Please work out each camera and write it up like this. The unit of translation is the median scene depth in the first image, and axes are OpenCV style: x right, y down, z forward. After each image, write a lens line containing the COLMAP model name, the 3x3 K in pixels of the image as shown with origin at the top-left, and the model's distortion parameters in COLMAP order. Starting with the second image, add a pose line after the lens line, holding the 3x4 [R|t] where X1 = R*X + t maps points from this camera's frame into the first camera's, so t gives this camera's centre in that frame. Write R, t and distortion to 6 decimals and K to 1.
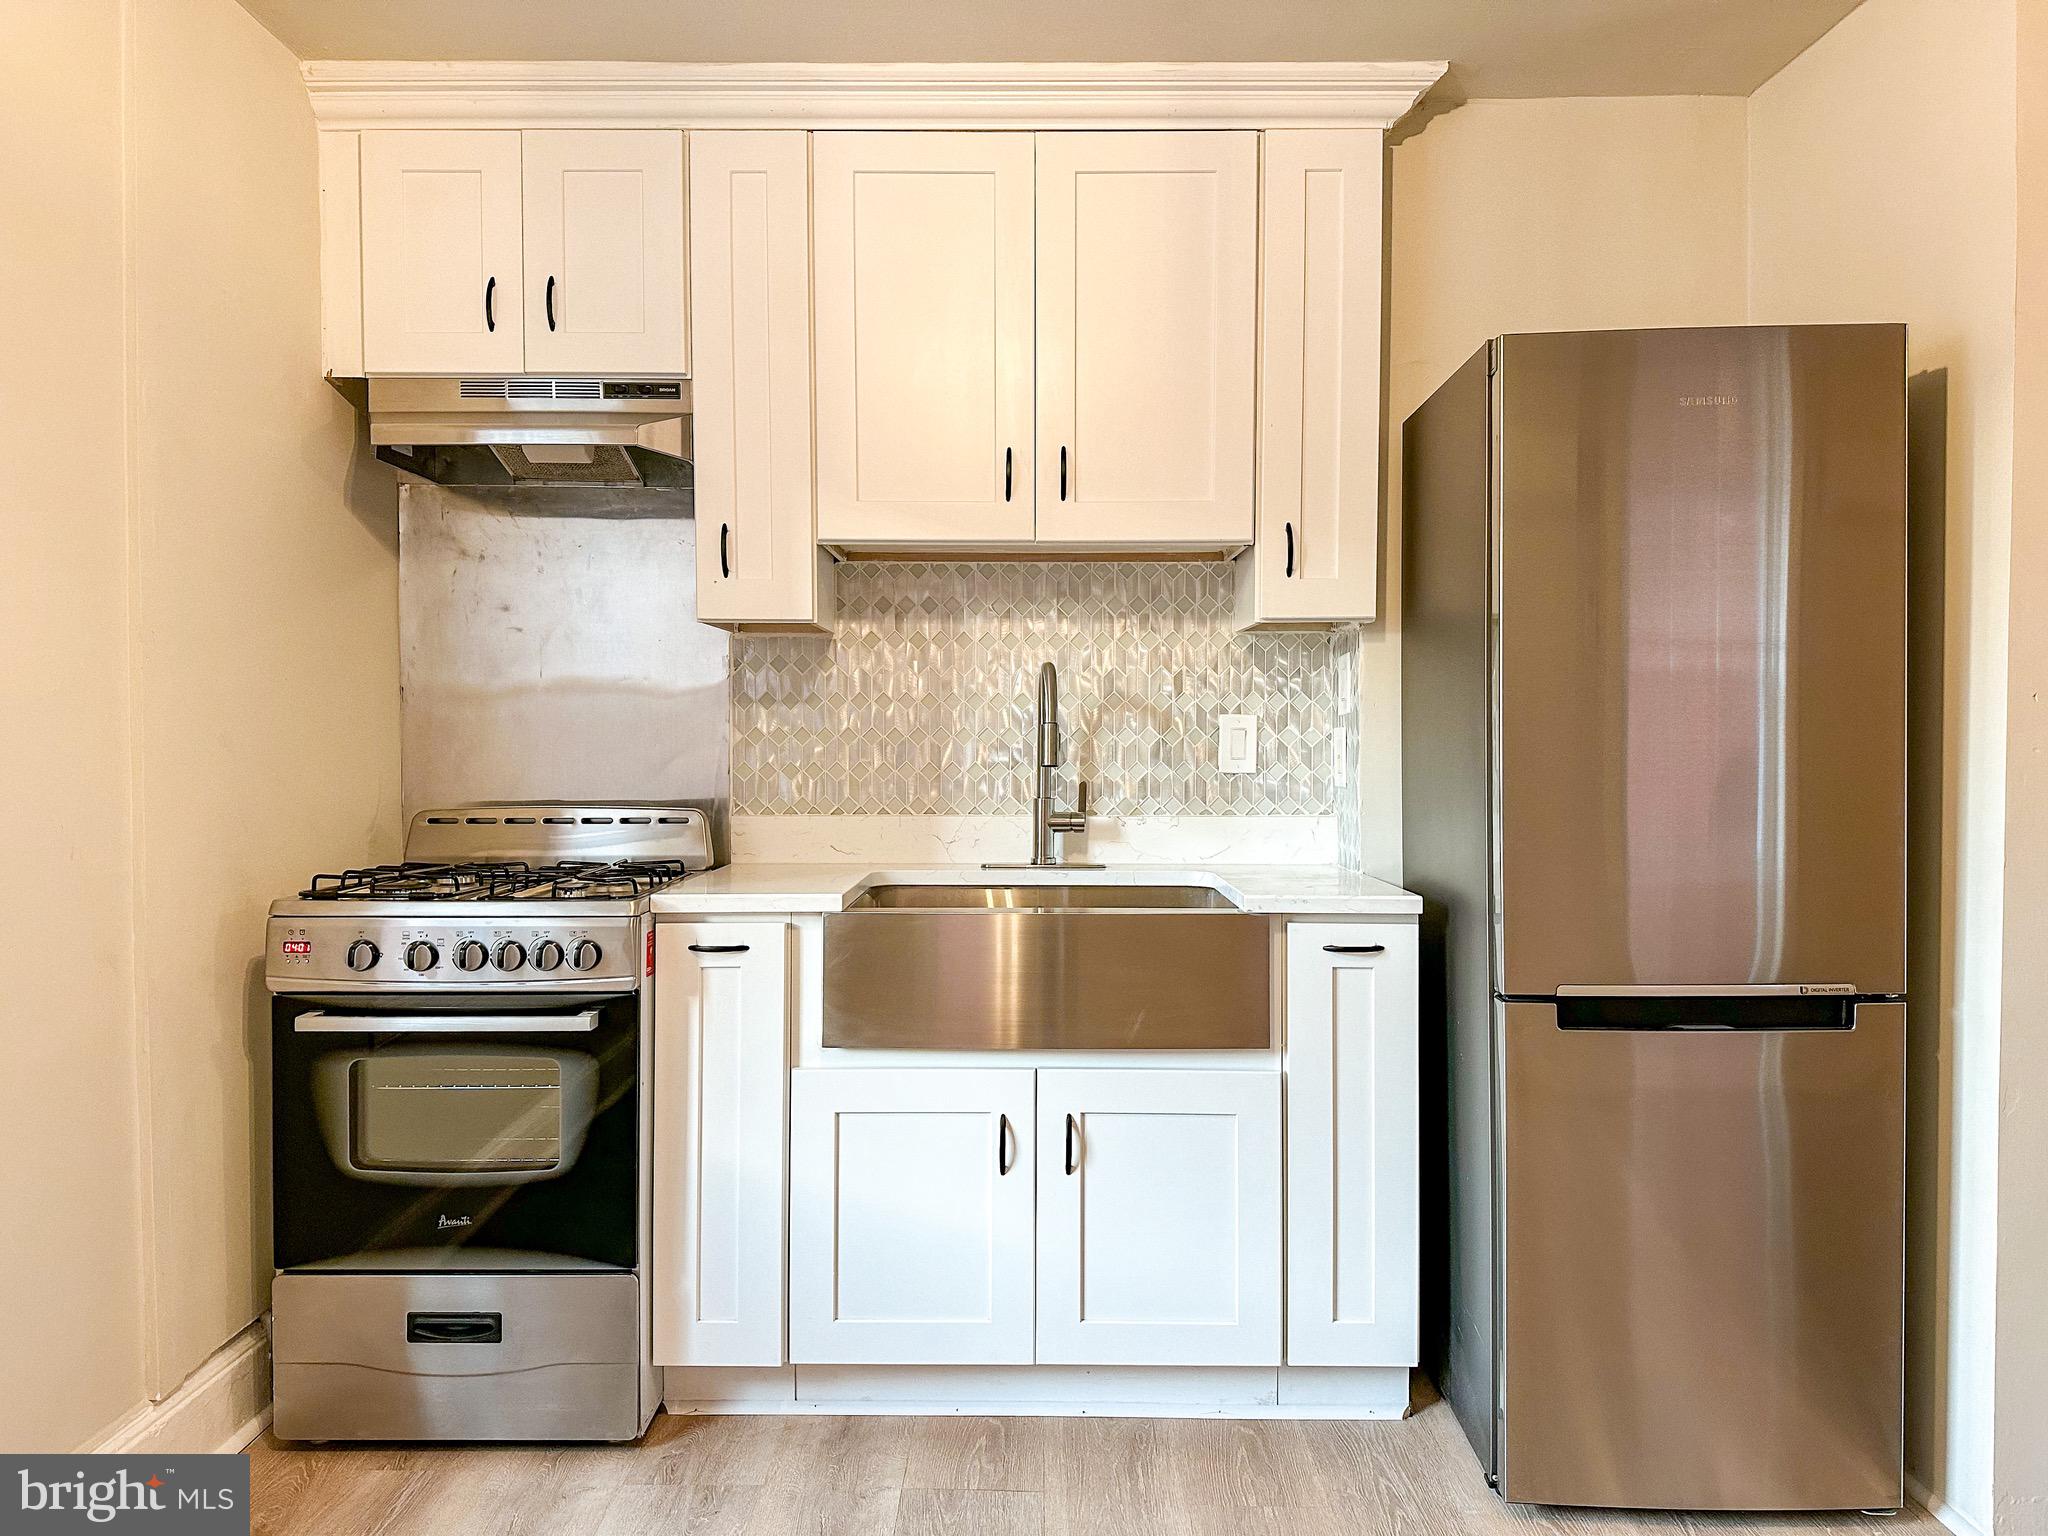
lens RADIAL K [[1435.1, 0, 1019.7], [0, 1435.1, 766.5], [0, 0, 1]] dist [0.042144, -0.040319]
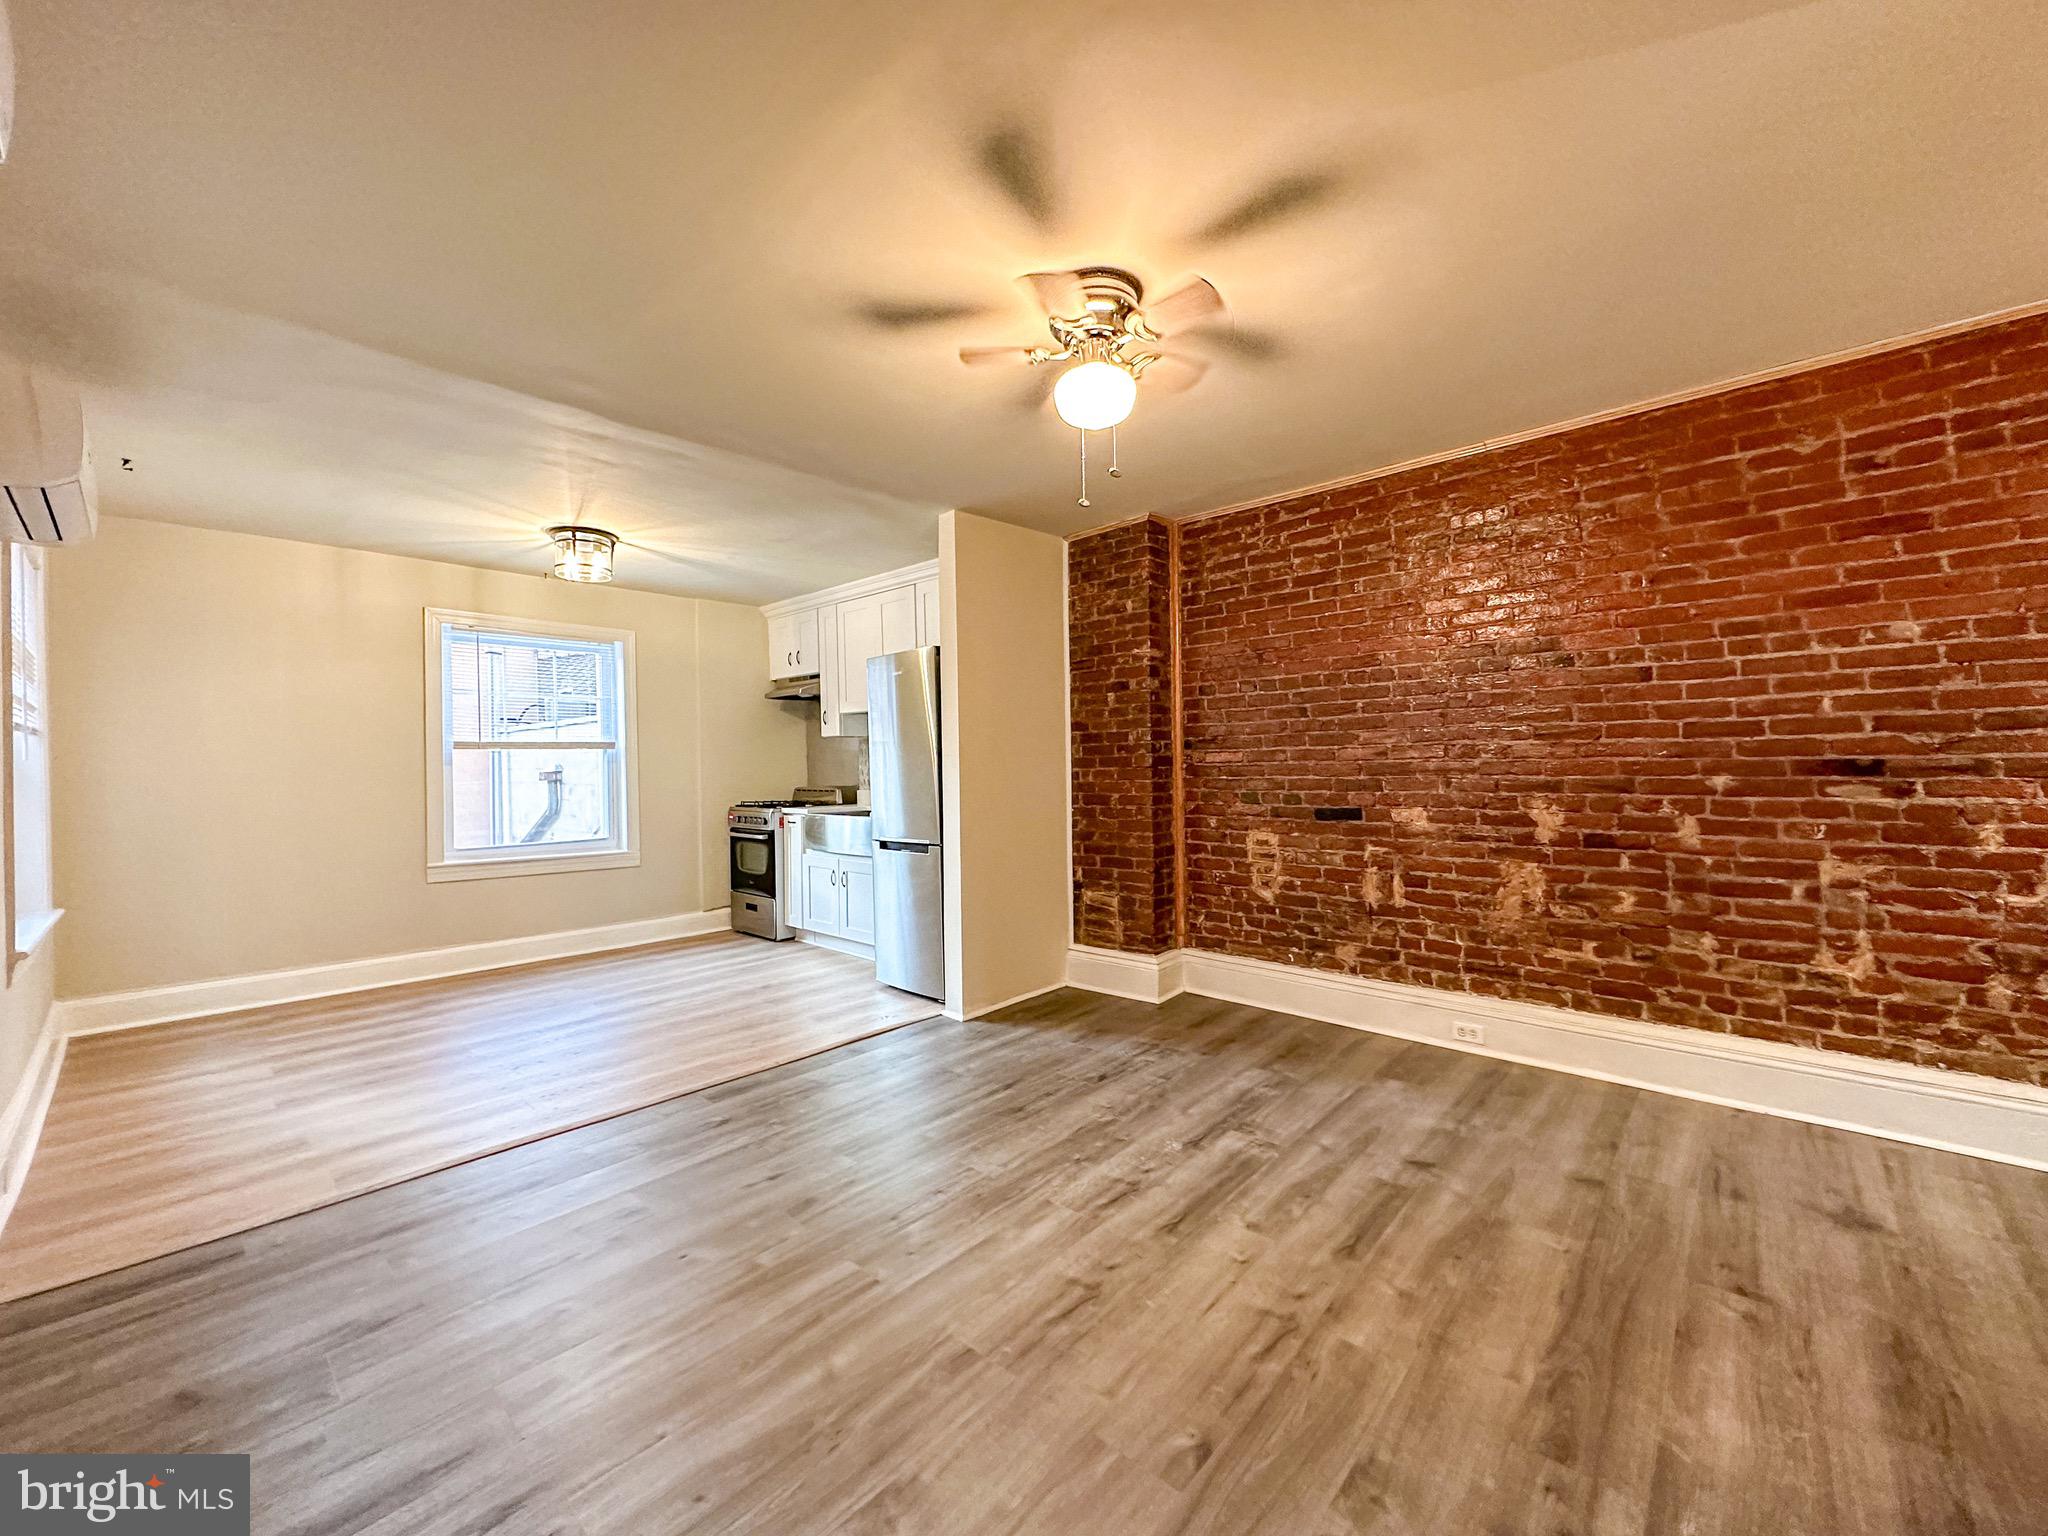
lens RADIAL K [[815.3, 0, 1031.4], [0, 815.3, 770.0], [0, 0, 1]] dist [0.001750, -0.000192]
pose [[0.735041, -0.006378, -0.677993, 1.619051], [0.003531, 0.999978, -0.005579, -0.002219], [0.678014, 0.001707, 0.735047, -0.185672]]
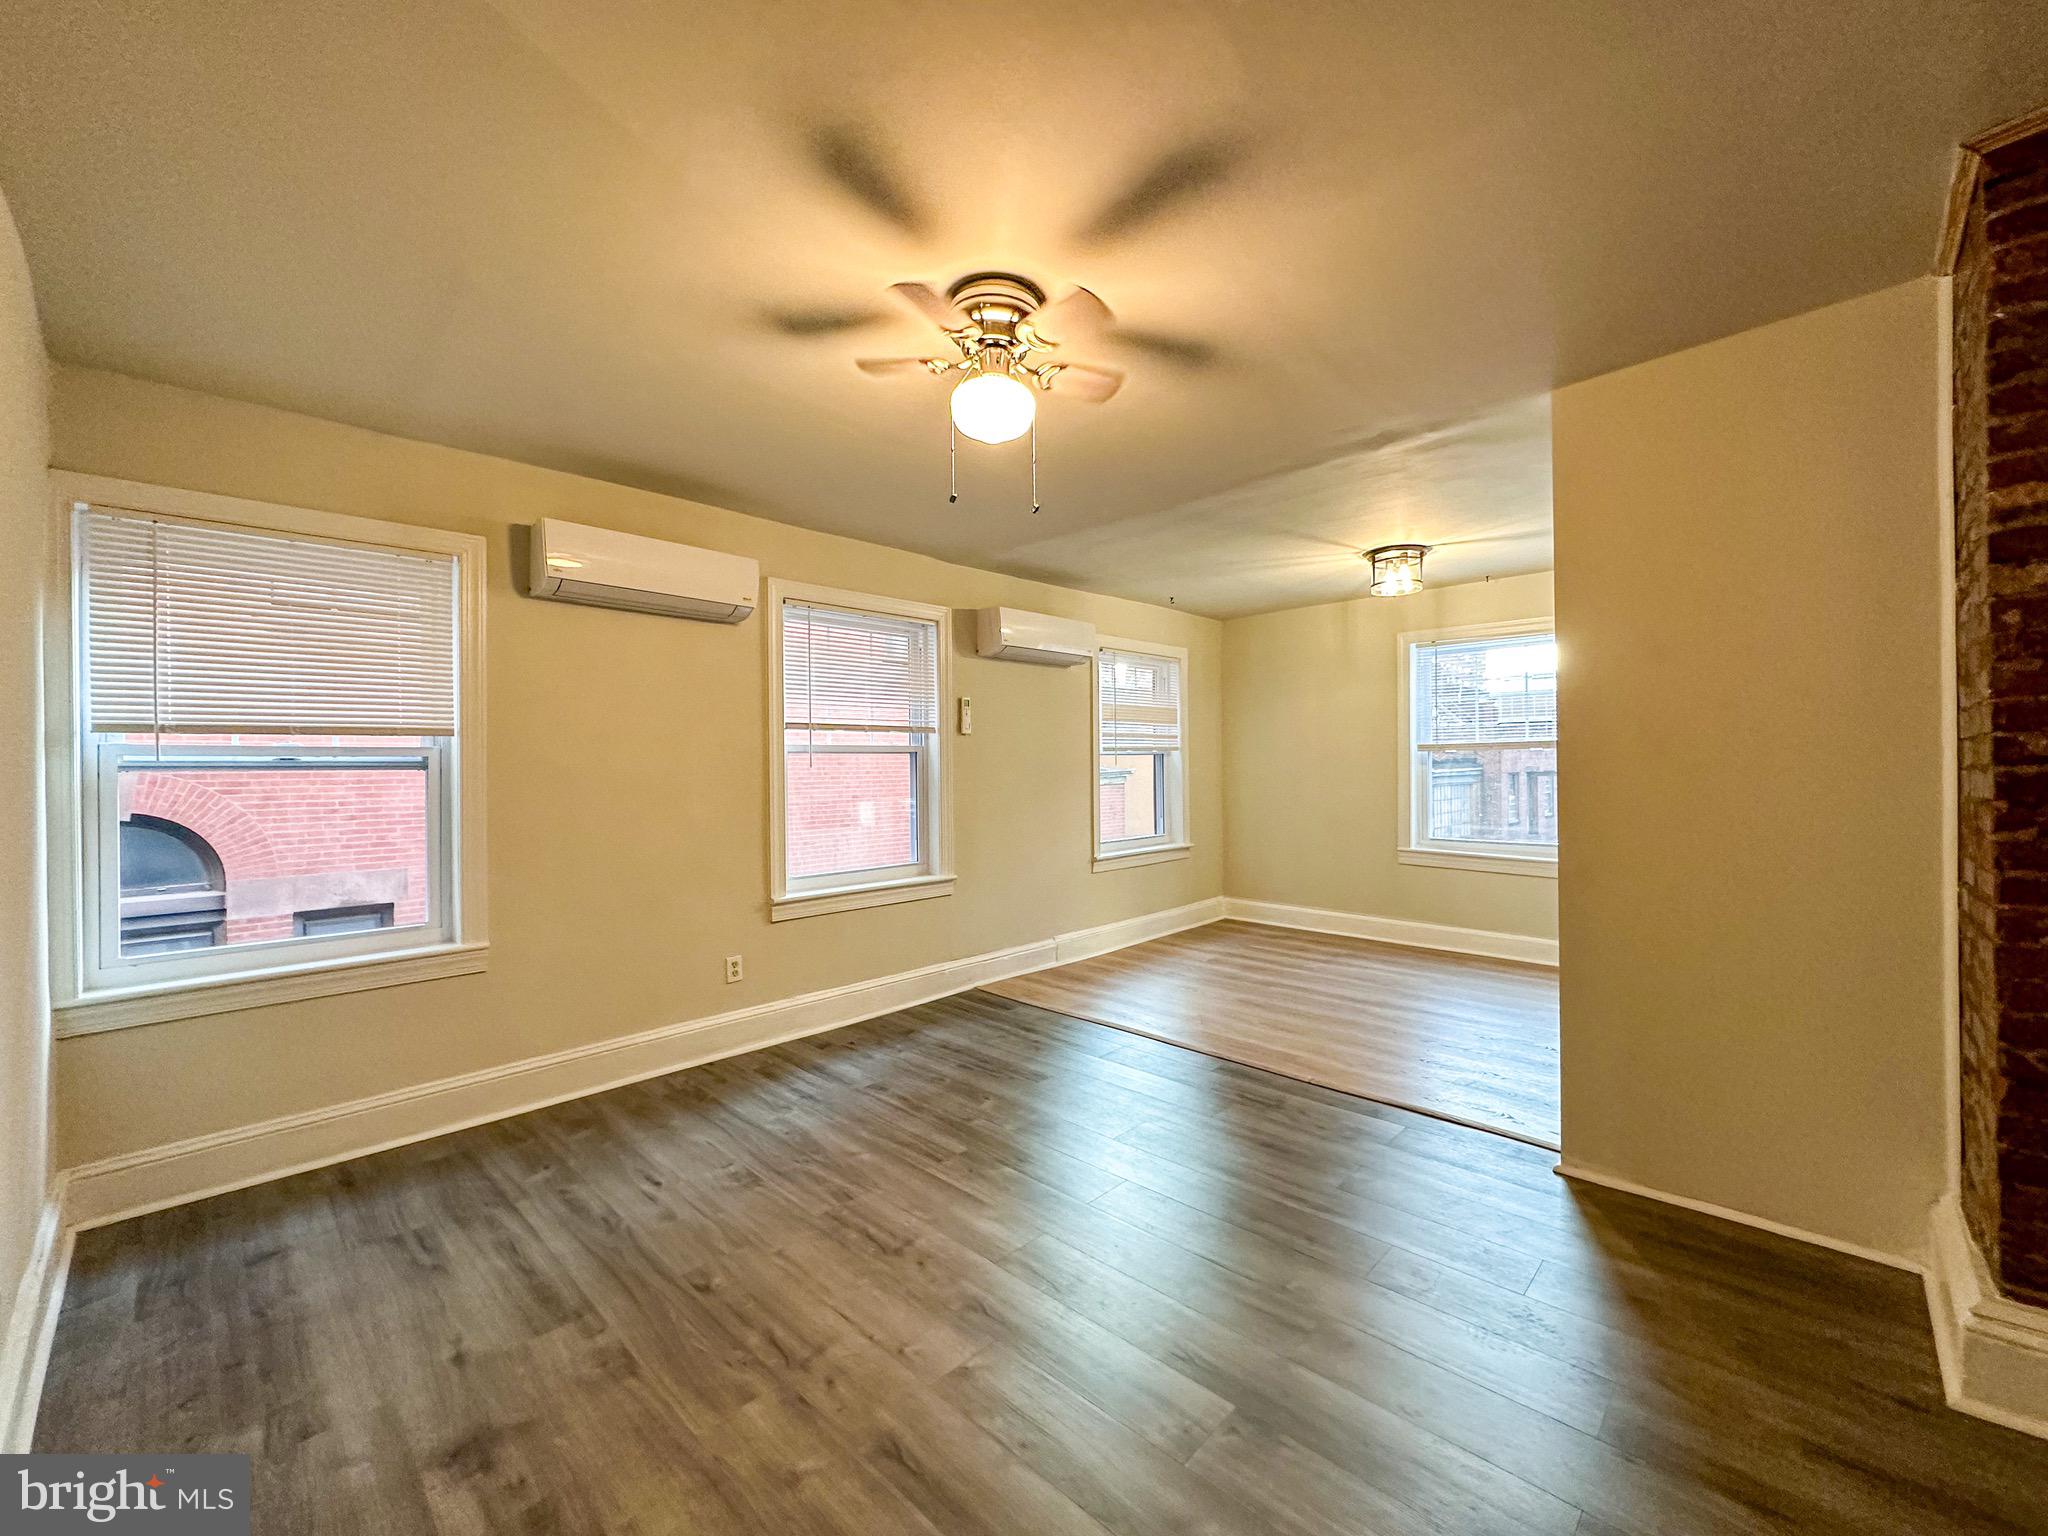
lens RADIAL K [[815.3, 0, 1013.7], [0, 815.3, 766.0], [0, 0, 1]] dist [0.001750, -0.000192]
pose [[-0.709882, 0.004935, -0.704304, 1.656785], [-0.003660, 0.999936, 0.010694, -0.043509], [0.704312, 0.010169, -0.709818, 0.986480]]
